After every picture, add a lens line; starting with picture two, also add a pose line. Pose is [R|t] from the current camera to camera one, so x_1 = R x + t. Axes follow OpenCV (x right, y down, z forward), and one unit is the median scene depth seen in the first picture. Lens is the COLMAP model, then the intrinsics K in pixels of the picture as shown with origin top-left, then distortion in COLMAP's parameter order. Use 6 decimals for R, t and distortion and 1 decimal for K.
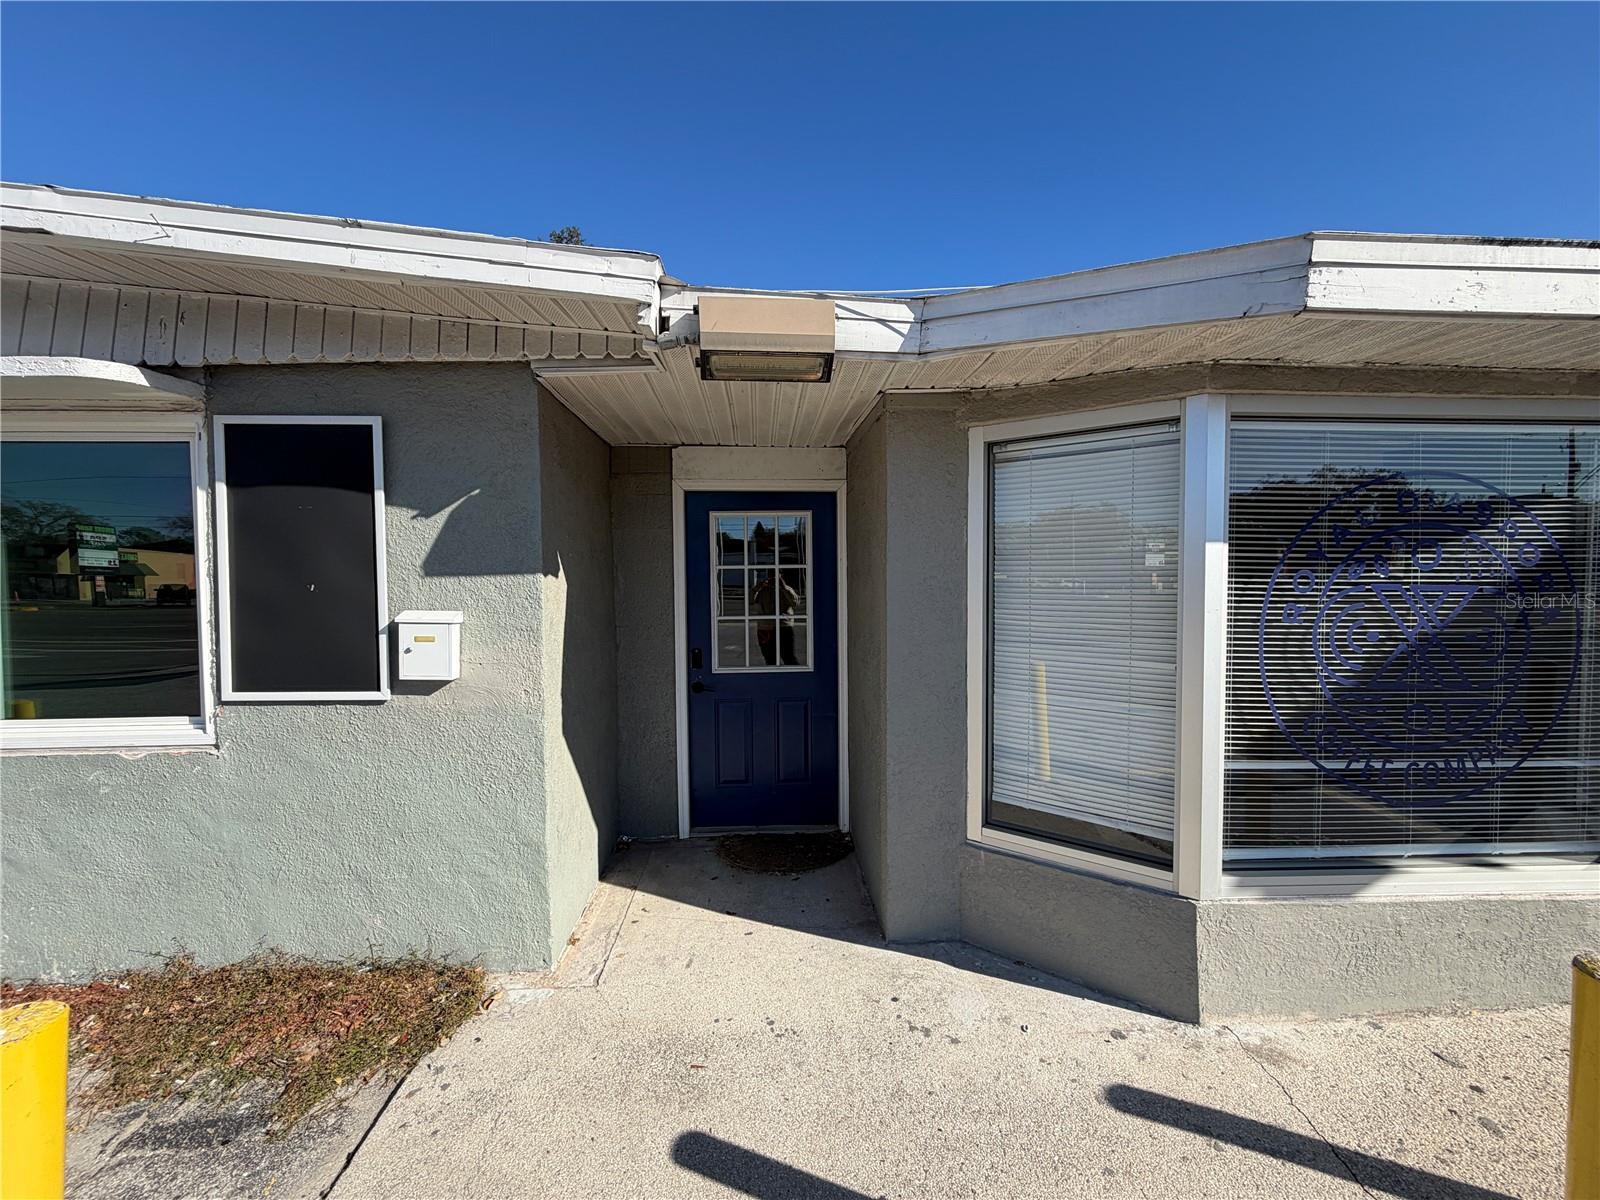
lens RADIAL K [[634.6, 0, 796.1], [0, 634.6, 600.1], [0, 0, 1]] dist [0.002391, -0.000689]
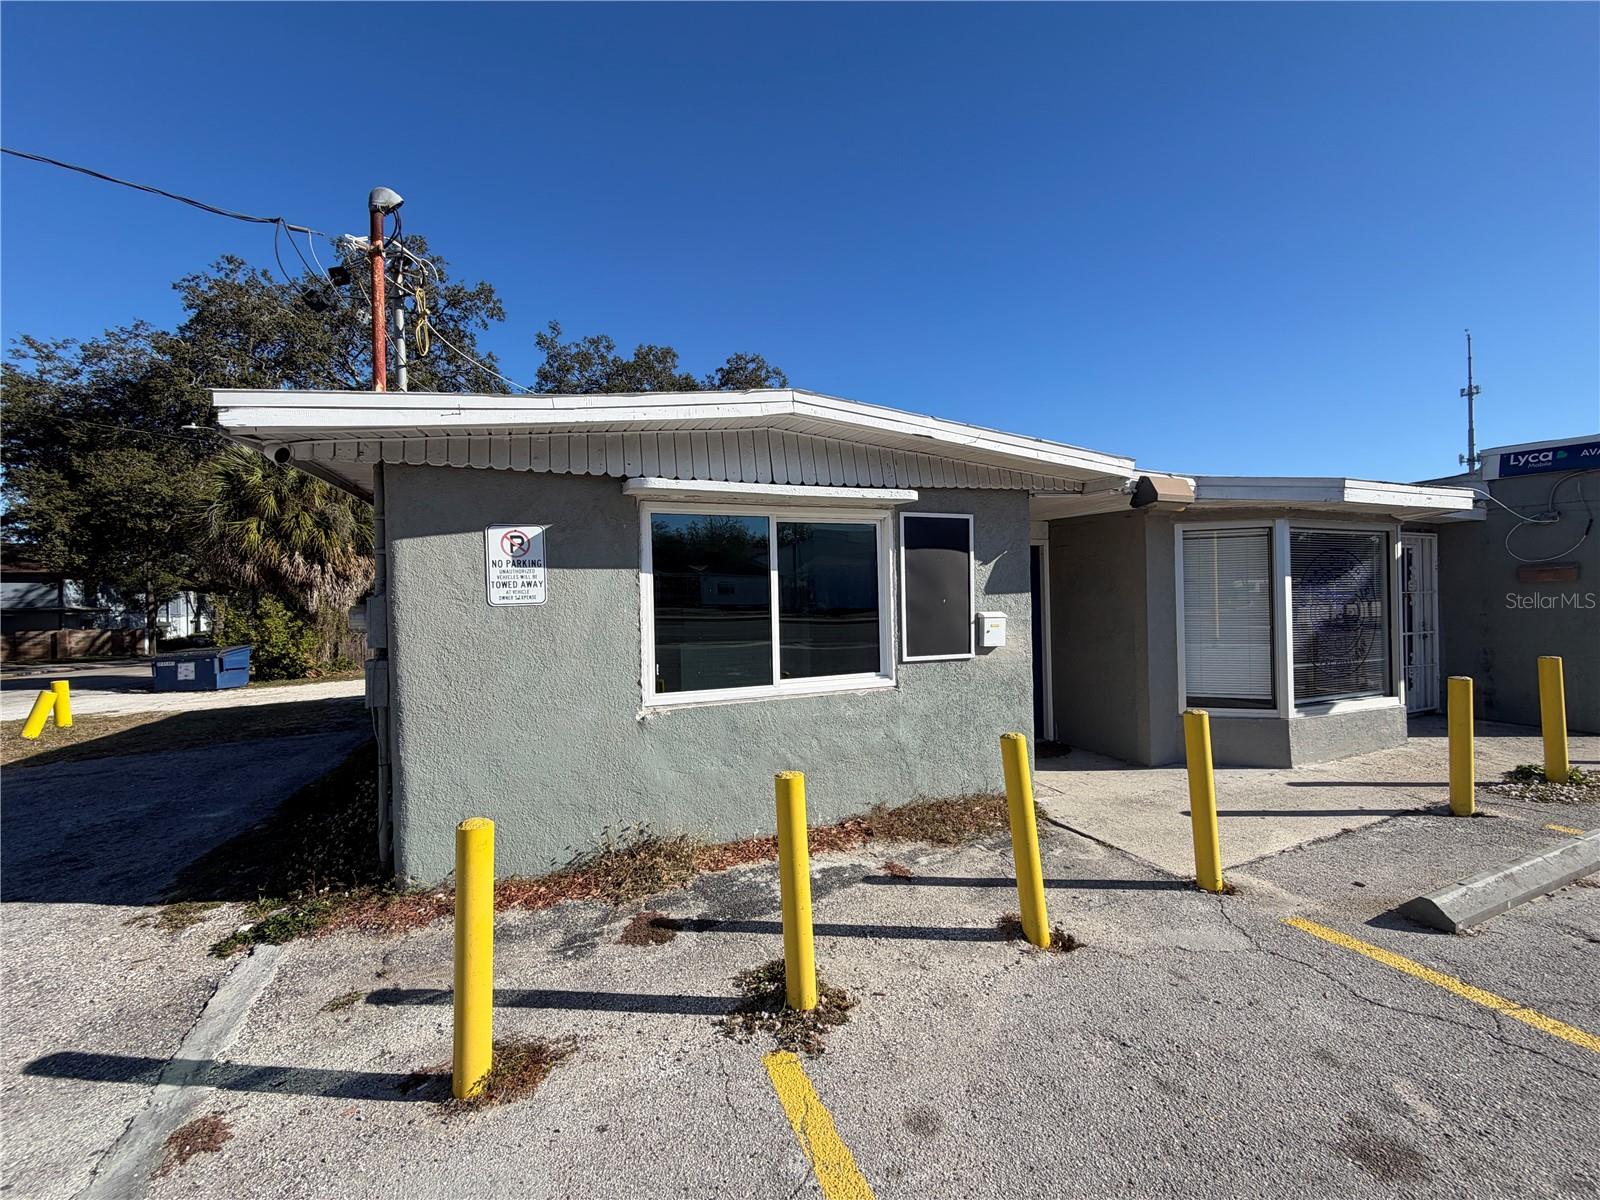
lens RADIAL K [[634.6, 0, 797.5], [0, 634.6, 600.3], [0, 0, 1]] dist [0.002391, -0.000689]
pose [[0.945744, -0.015357, 0.324549, -1.811690], [0.027590, 0.999070, -0.033124, 0.030733], [-0.323739, 0.040282, 0.945289, -0.690577]]
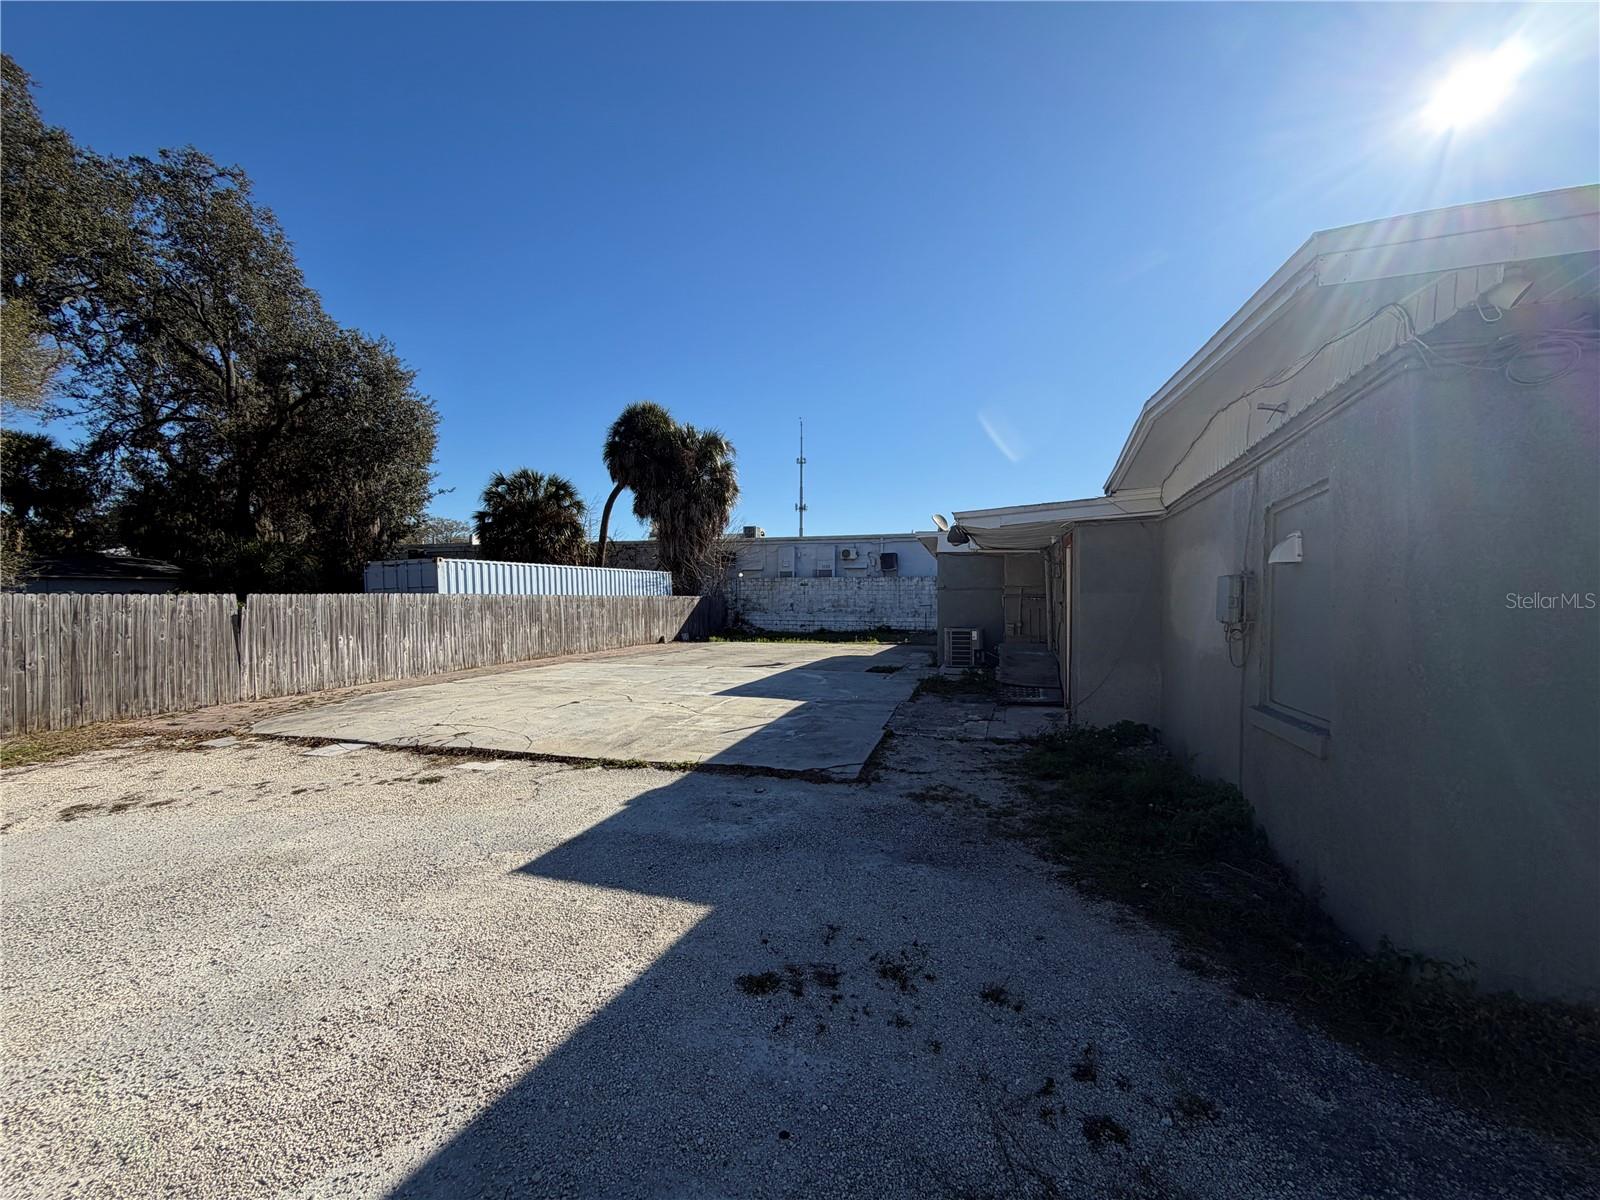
lens RADIAL K [[634.6, 0, 804.9], [0, 634.6, 603.0], [0, 0, 1]] dist [0.002391, -0.000689]
pose [[0.354068, -0.008180, 0.935184, -3.762370], [0.032915, 0.999451, -0.003719, -0.079415], [-0.934640, 0.032099, 0.354143, 4.963010]]
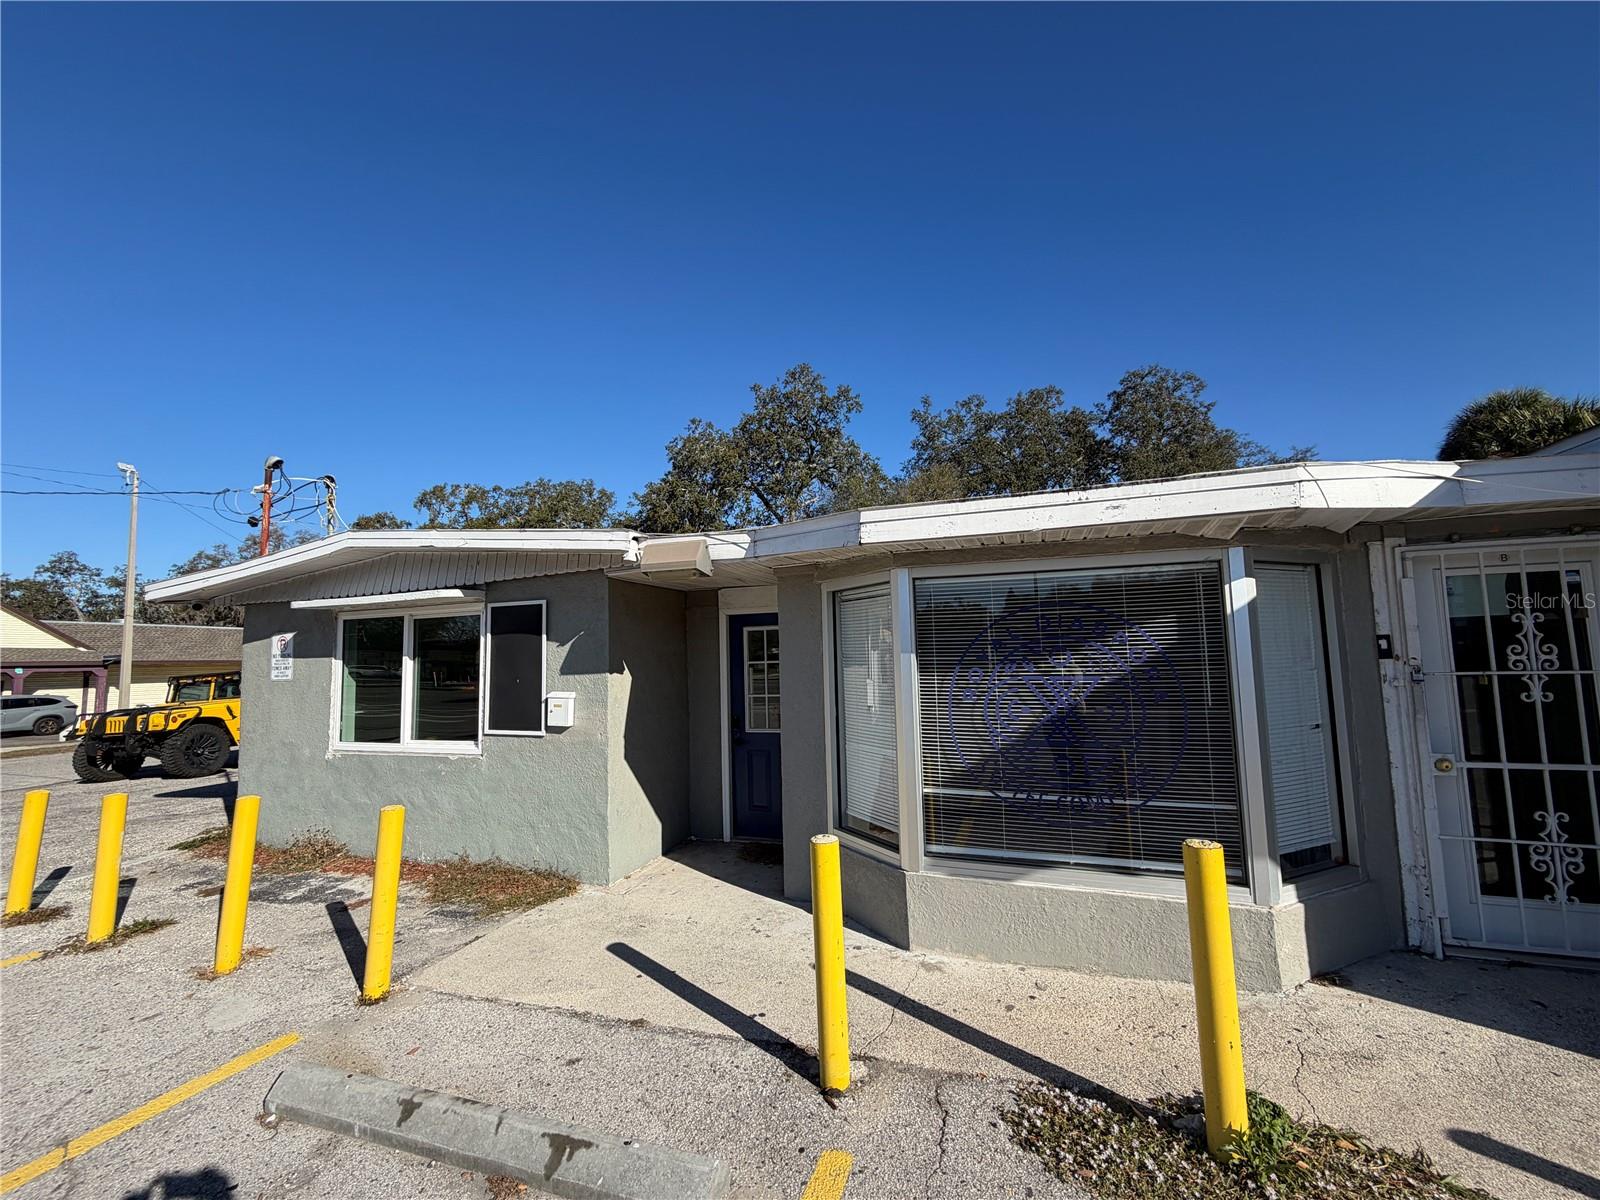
lens RADIAL K [[634.6, 0, 796.2], [0, 634.6, 600.5], [0, 0, 1]] dist [0.002391, -0.000689]
pose [[0.922742, -0.052400, -0.381839, 0.927662], [0.006649, 0.992732, -0.120166, -0.024708], [0.385361, 0.108343, 0.916384, -0.622238]]
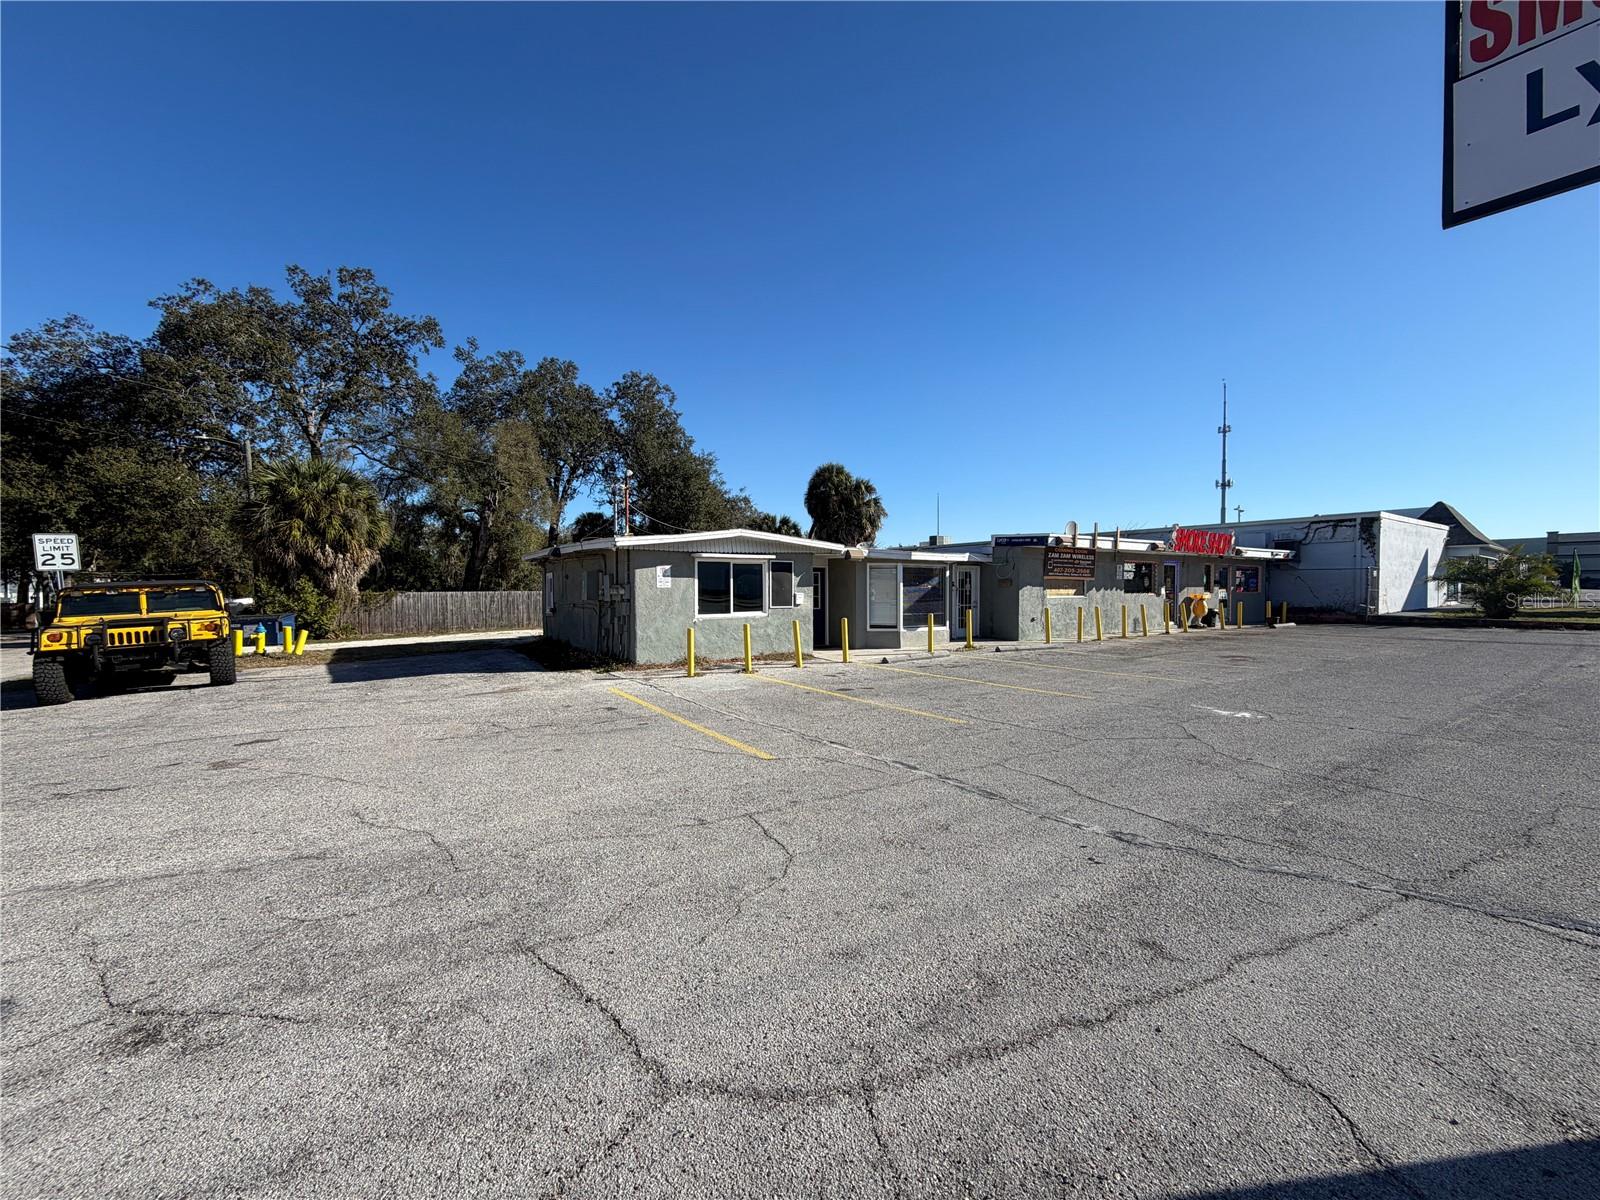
lens RADIAL K [[634.6, 0, 795.3], [0, 634.6, 599.5], [0, 0, 1]] dist [0.002391, -0.000689]
pose [[0.861483, -0.007159, 0.507735, -3.714363], [0.015028, 0.999822, -0.011401, 0.151431], [-0.507563, 0.017452, 0.861438, -4.230112]]
